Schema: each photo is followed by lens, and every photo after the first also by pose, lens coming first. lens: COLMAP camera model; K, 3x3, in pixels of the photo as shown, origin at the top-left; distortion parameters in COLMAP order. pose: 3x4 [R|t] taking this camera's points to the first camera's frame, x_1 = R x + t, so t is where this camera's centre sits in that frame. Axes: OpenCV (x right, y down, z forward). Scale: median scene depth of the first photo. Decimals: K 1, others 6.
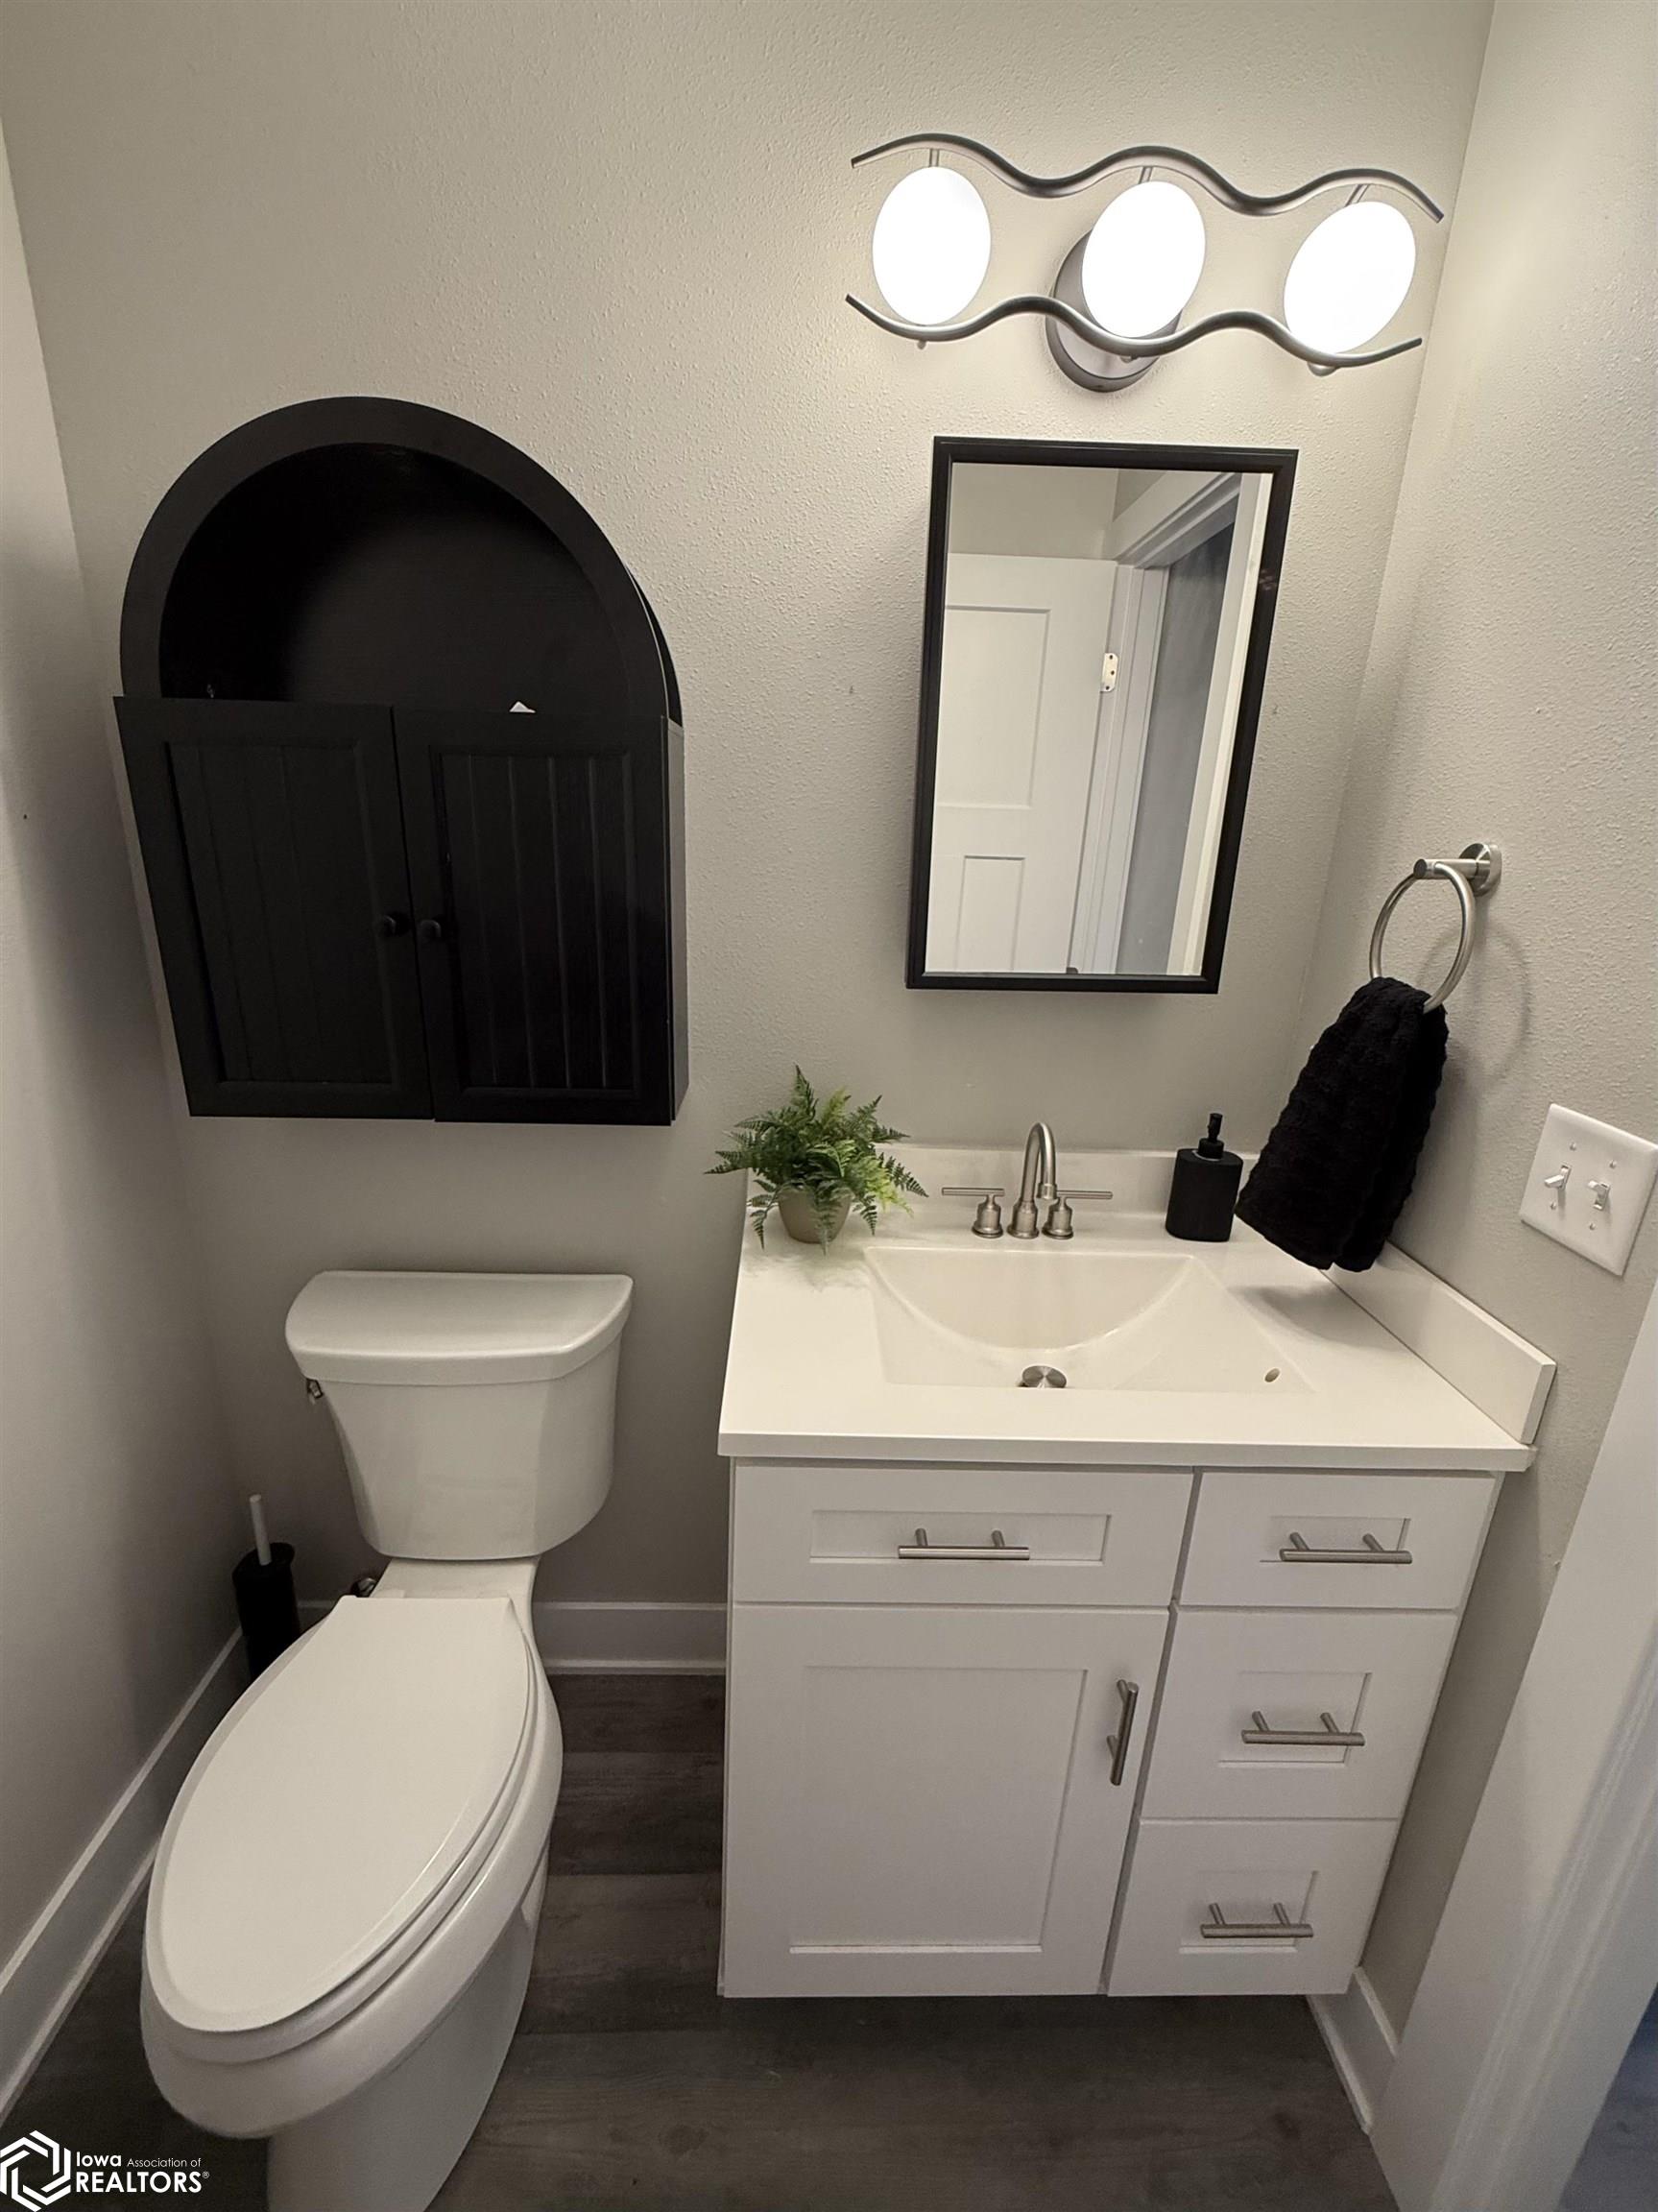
lens RADIAL K [[923.0, 0, 822.9], [0, 923.0, 1101.5], [0, 0, 1]] dist [-0.001392, -0.000254]
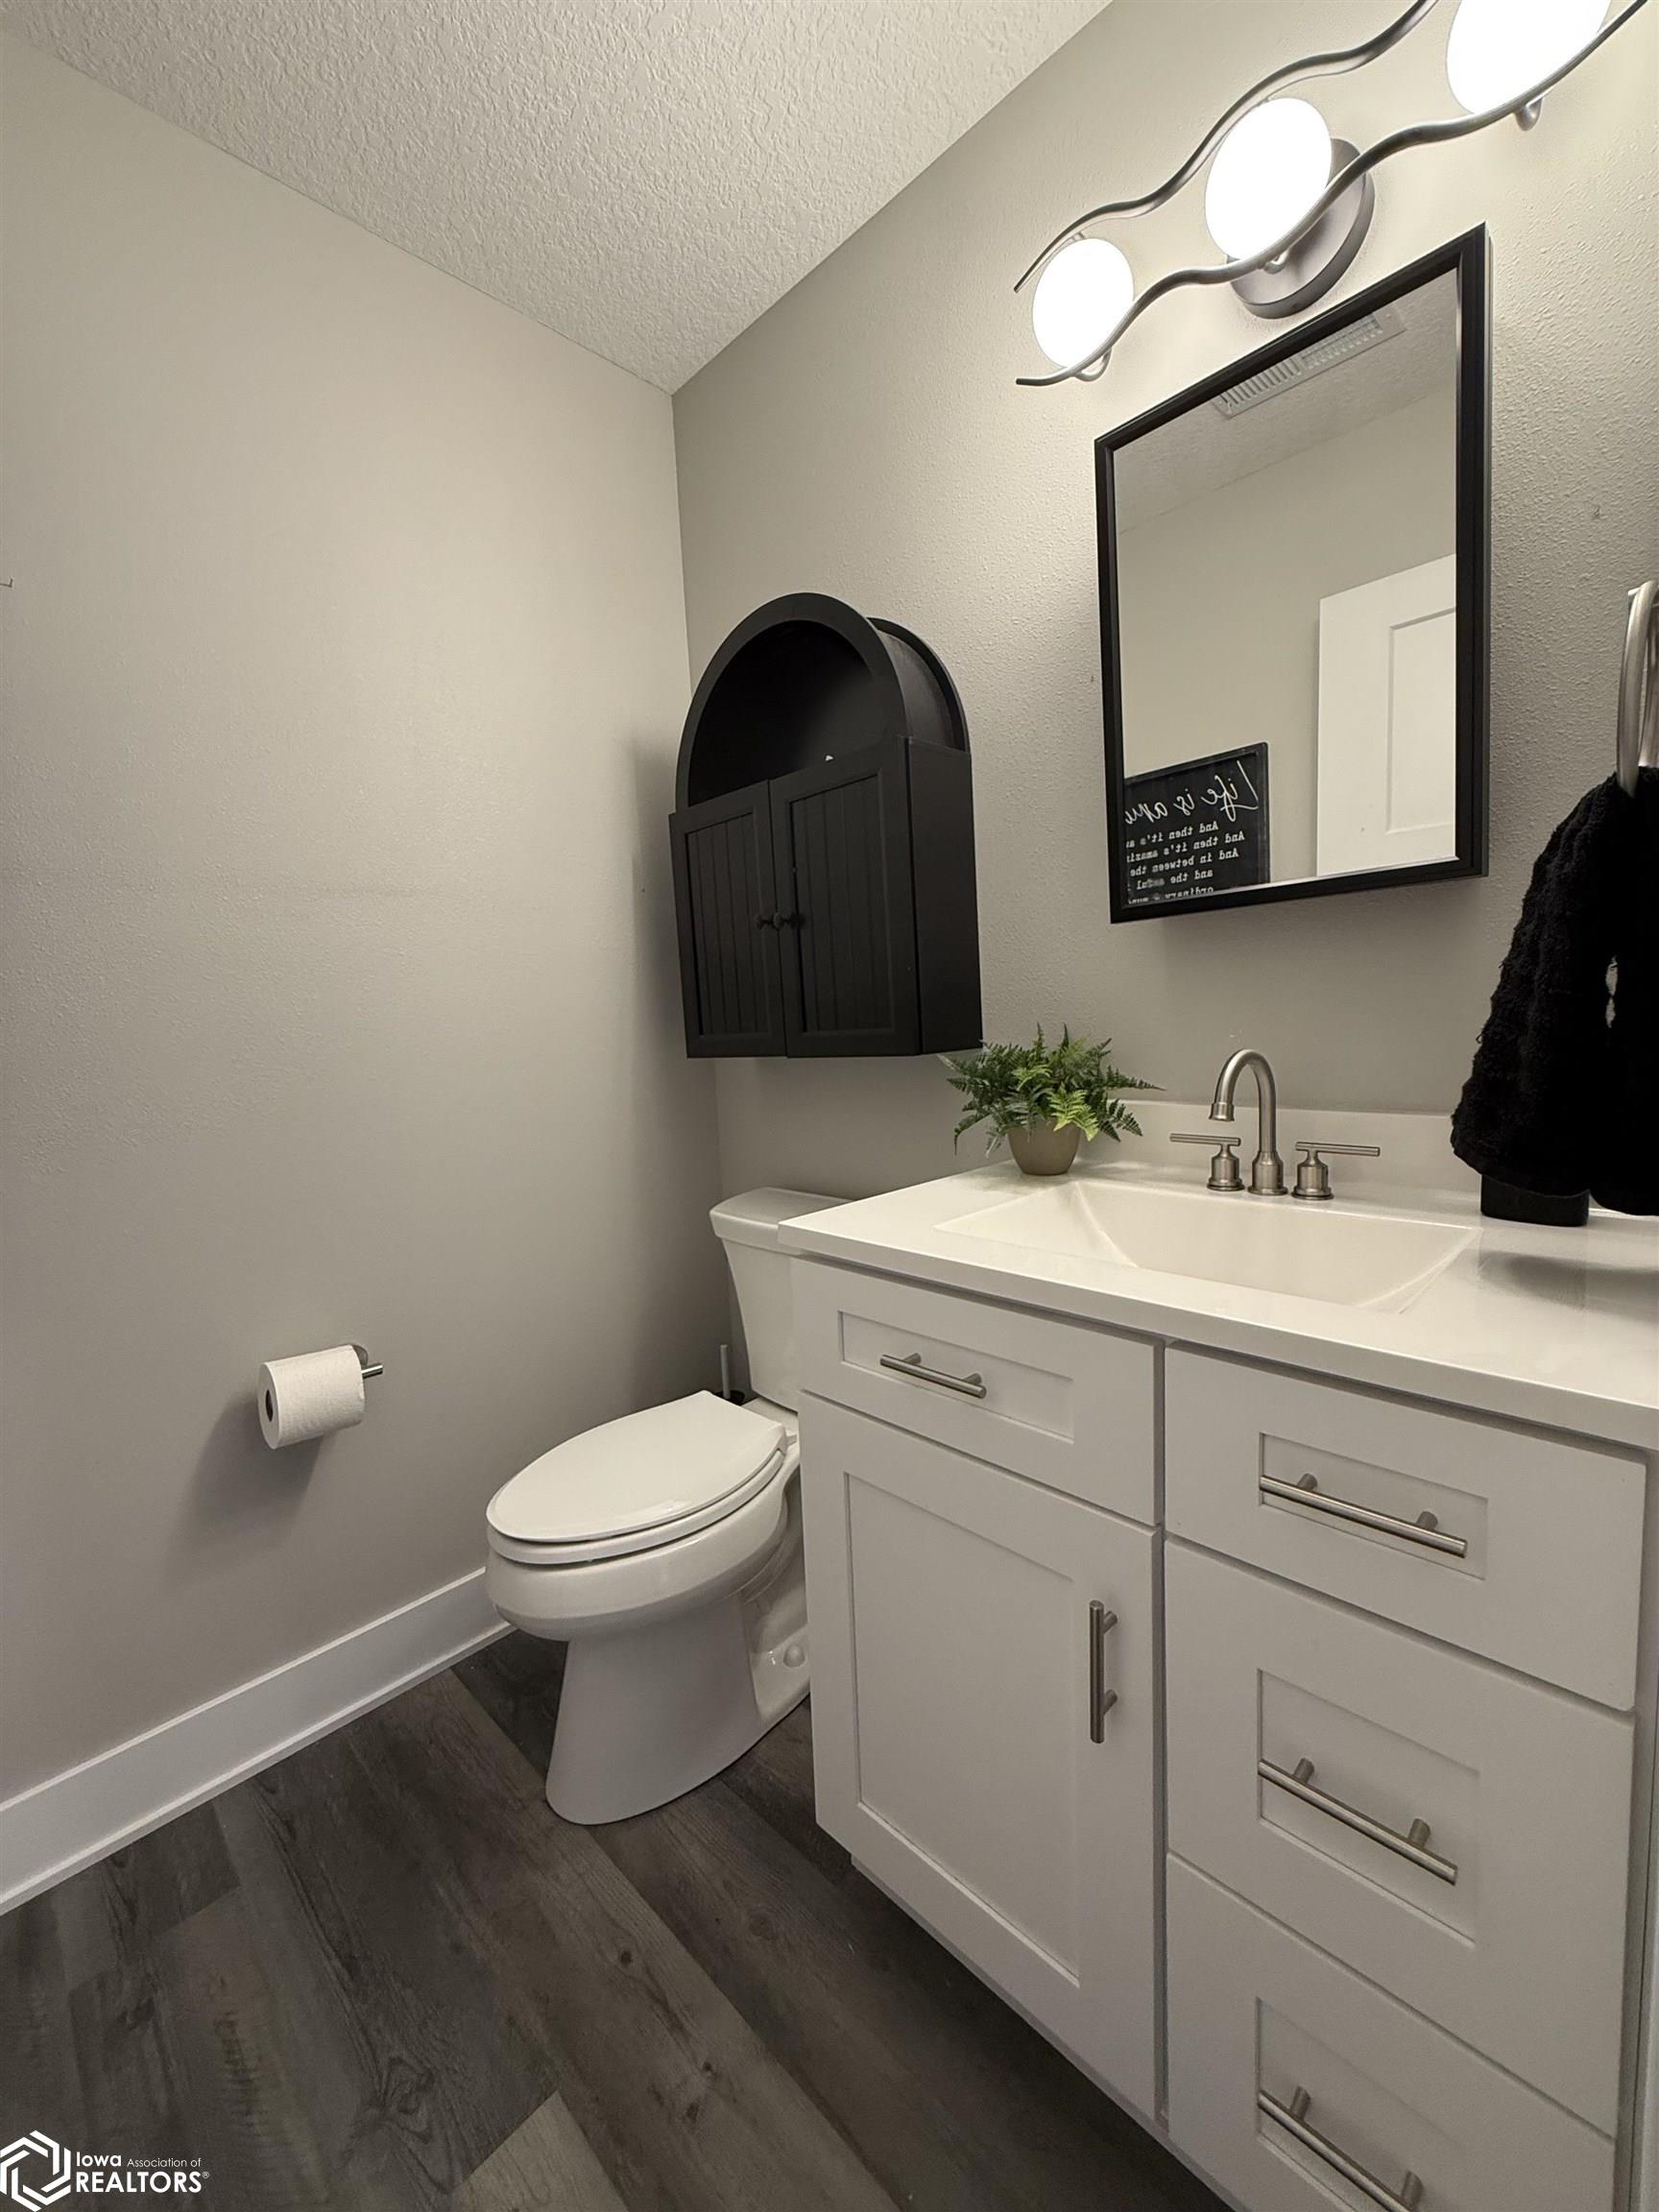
lens RADIAL K [[880.7, 0, 829.5], [0, 880.7, 1106.0], [0, 0, 1]] dist [-0.000519, -0.000218]
pose [[0.683300, 0.003964, -0.730127, 0.595088], [-0.140823, 0.981925, -0.126460, 0.248525], [0.716429, 0.189229, 0.671508, 0.142453]]
